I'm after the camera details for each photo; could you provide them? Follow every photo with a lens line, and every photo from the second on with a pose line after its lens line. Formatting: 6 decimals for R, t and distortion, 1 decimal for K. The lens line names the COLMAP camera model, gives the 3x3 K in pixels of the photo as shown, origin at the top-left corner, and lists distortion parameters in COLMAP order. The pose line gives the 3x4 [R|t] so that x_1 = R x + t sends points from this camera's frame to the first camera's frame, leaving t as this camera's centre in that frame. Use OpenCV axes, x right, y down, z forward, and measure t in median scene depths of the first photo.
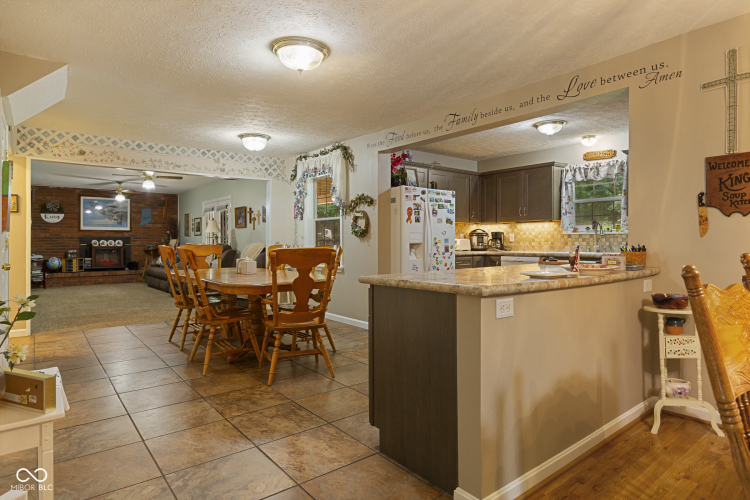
lens RADIAL K [[435.6, 0, 373.7], [0, 435.6, 239.5], [0, 0, 1]] dist [-0.001055, -0.000839]
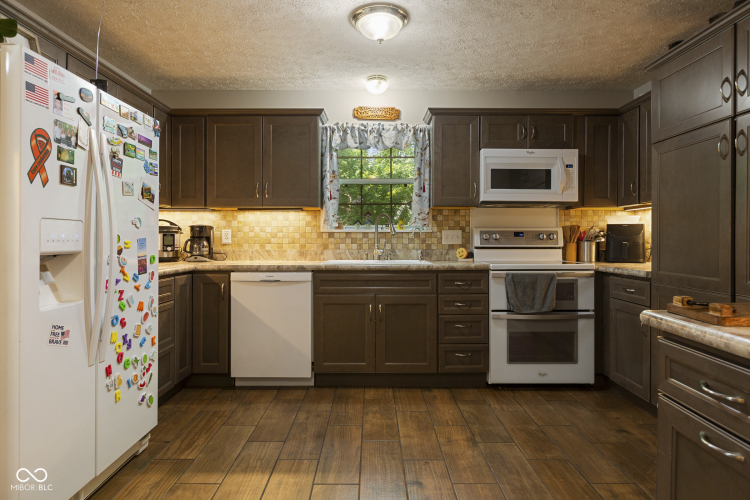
lens RADIAL K [[435.6, 0, 373.7], [0, 435.6, 239.5], [0, 0, 1]] dist [-0.001055, -0.000839]
pose [[0.623906, 0.002533, 0.781495, -0.004390], [-0.004935, 0.999988, 0.000698, -0.002030], [-0.781484, -0.004292, 0.623911, 0.591561]]
